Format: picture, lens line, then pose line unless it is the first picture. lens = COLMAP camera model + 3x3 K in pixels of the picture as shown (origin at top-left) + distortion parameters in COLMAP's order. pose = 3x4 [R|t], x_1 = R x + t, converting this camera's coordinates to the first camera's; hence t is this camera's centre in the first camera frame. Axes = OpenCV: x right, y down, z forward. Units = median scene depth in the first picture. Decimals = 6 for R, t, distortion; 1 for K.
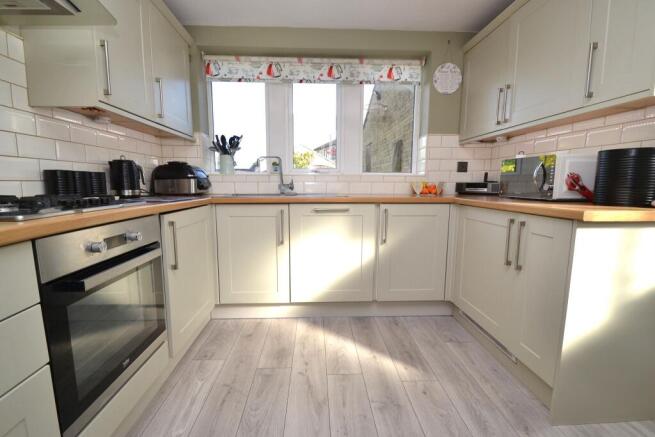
lens RADIAL K [[285.2, 0, 324.8], [0, 285.2, 219.8], [0, 0, 1]] dist [-0.015869, -0.003567]
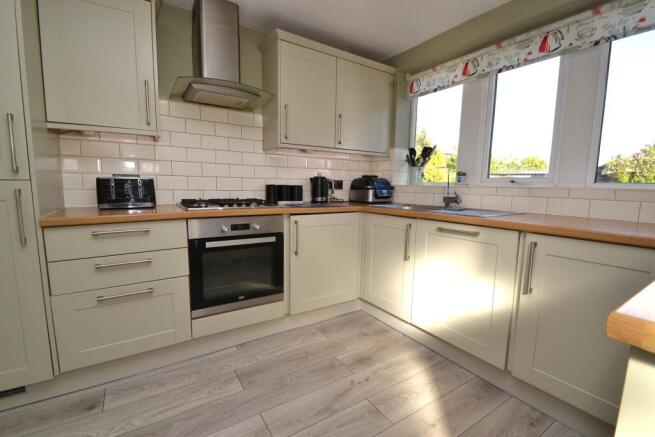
lens RADIAL K [[285.2, 0, 323.2], [0, 285.2, 218.9], [0, 0, 1]] dist [-0.015869, -0.003567]
pose [[0.506648, 0.104197, -0.855833, 0.497894], [-0.123088, 0.991243, 0.047816, -0.059203], [0.853321, 0.081117, 0.515037, 0.243319]]
